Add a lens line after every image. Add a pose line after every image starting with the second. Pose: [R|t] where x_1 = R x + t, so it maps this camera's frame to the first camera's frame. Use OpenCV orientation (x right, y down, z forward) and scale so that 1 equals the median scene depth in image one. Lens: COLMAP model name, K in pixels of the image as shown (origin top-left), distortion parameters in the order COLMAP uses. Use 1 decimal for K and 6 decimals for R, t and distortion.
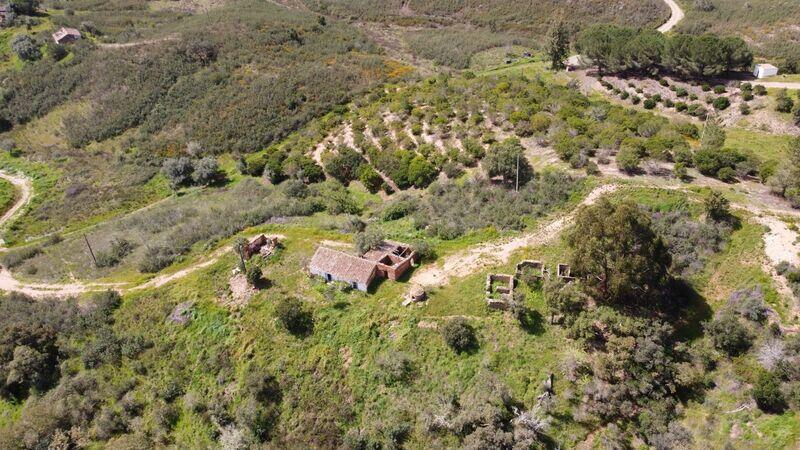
lens RADIAL K [[603.0, 0, 400.0], [0, 603.0, 225.0], [0, 0, 1]] dist [0.005082, -0.008224]
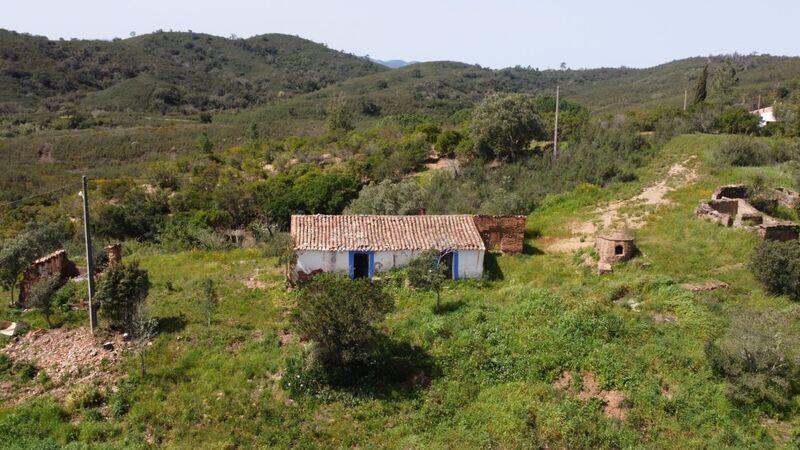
lens RADIAL K [[735.6, 0, 400.0], [0, 735.6, 225.0], [0, 0, 1]] dist [0.006516, -0.019764]
pose [[0.823194, -0.015717, 0.567543, -0.380536], [0.259197, 0.899773, -0.351036, 0.245433], [-0.505142, 0.436076, 0.744761, 0.728637]]
